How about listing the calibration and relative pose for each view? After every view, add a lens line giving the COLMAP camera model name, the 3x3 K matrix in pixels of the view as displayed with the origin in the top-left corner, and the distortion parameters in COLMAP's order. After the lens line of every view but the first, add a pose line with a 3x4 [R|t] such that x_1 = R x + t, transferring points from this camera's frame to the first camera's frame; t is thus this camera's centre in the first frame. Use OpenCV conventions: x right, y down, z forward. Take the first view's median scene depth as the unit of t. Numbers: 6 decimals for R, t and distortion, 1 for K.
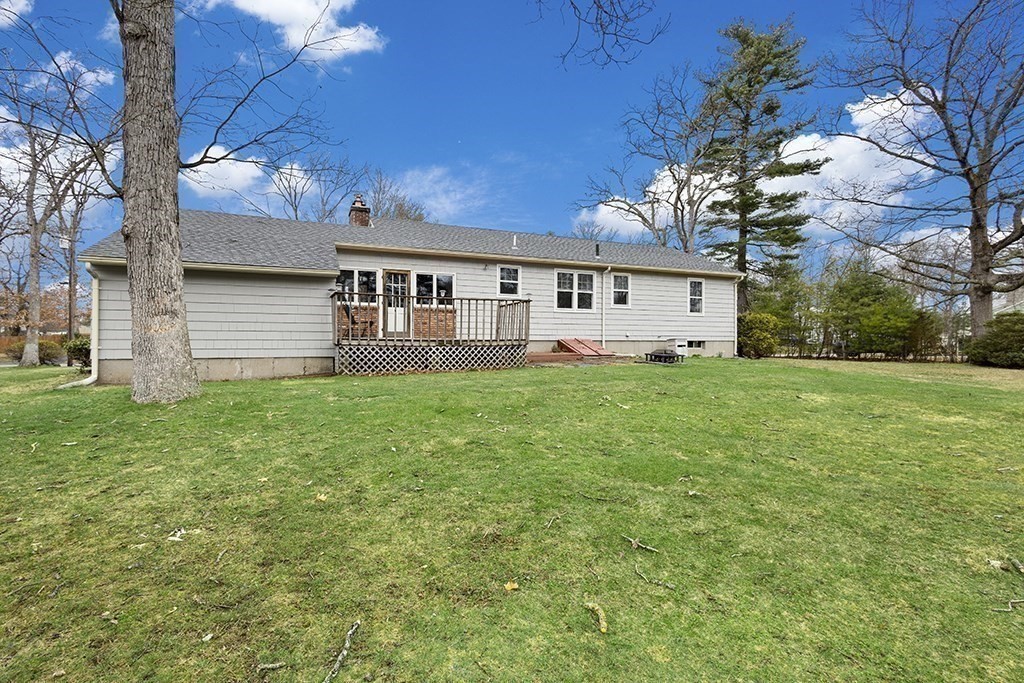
lens RADIAL K [[474.9, 0, 512.0], [0, 474.9, 341.5], [0, 0, 1]] dist [0.002492, -0.000391]
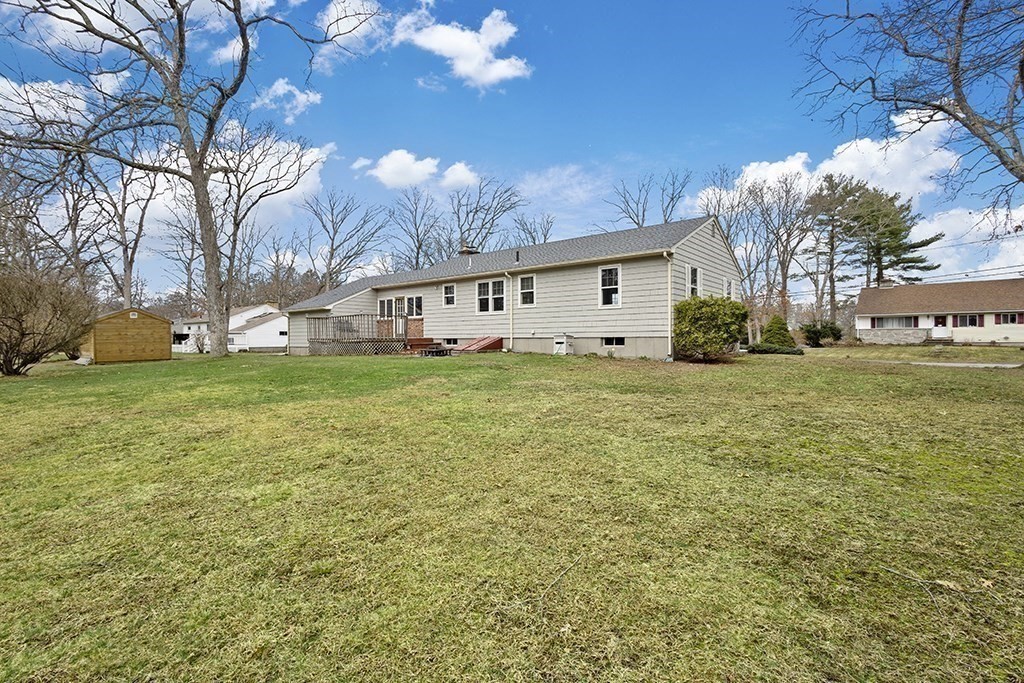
lens RADIAL K [[468.0, 0, 512.0], [0, 468.0, 341.5], [0, 0, 1]] dist [0.003774, -0.000043]
pose [[0.456724, 0.002088, -0.889606, 1.214261], [0.005982, 0.999967, 0.005418, 0.000476], [0.889588, -0.007796, 0.456697, 0.513635]]
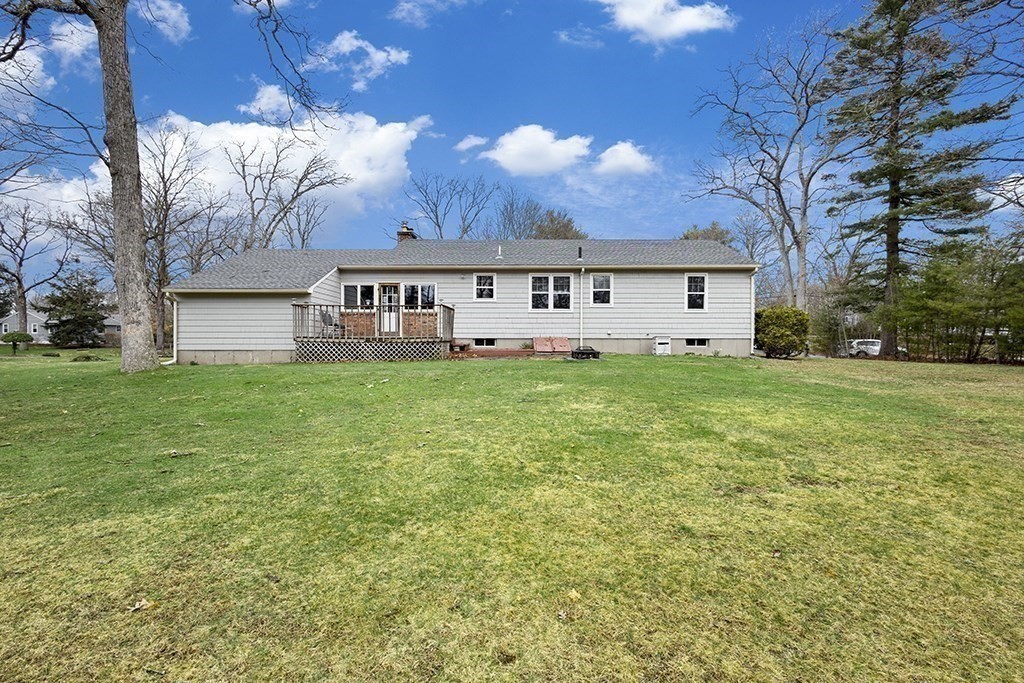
lens RADIAL K [[474.9, 0, 512.0], [0, 474.9, 341.5], [0, 0, 1]] dist [0.002492, -0.000391]
pose [[0.914001, 0.000409, -0.405712, 0.496645], [0.000420, 0.999998, 0.001954, 0.003120], [0.405712, -0.001957, 0.913999, -0.028621]]
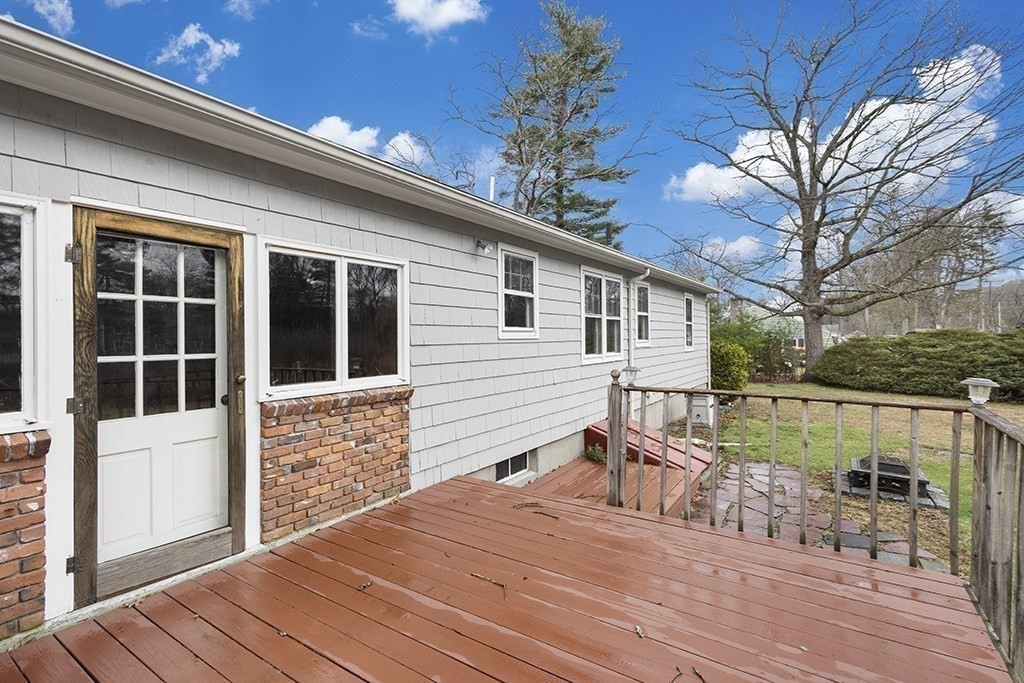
lens RADIAL K [[474.3, 0, 512.1], [0, 474.3, 326.7], [0, 0, 1]] dist [0.008611, -0.000694]
pose [[0.844947, 0.003406, 0.534840, -0.197315], [0.006508, 0.999840, -0.016649, -0.089620], [-0.534811, 0.017548, 0.844790, 0.656321]]
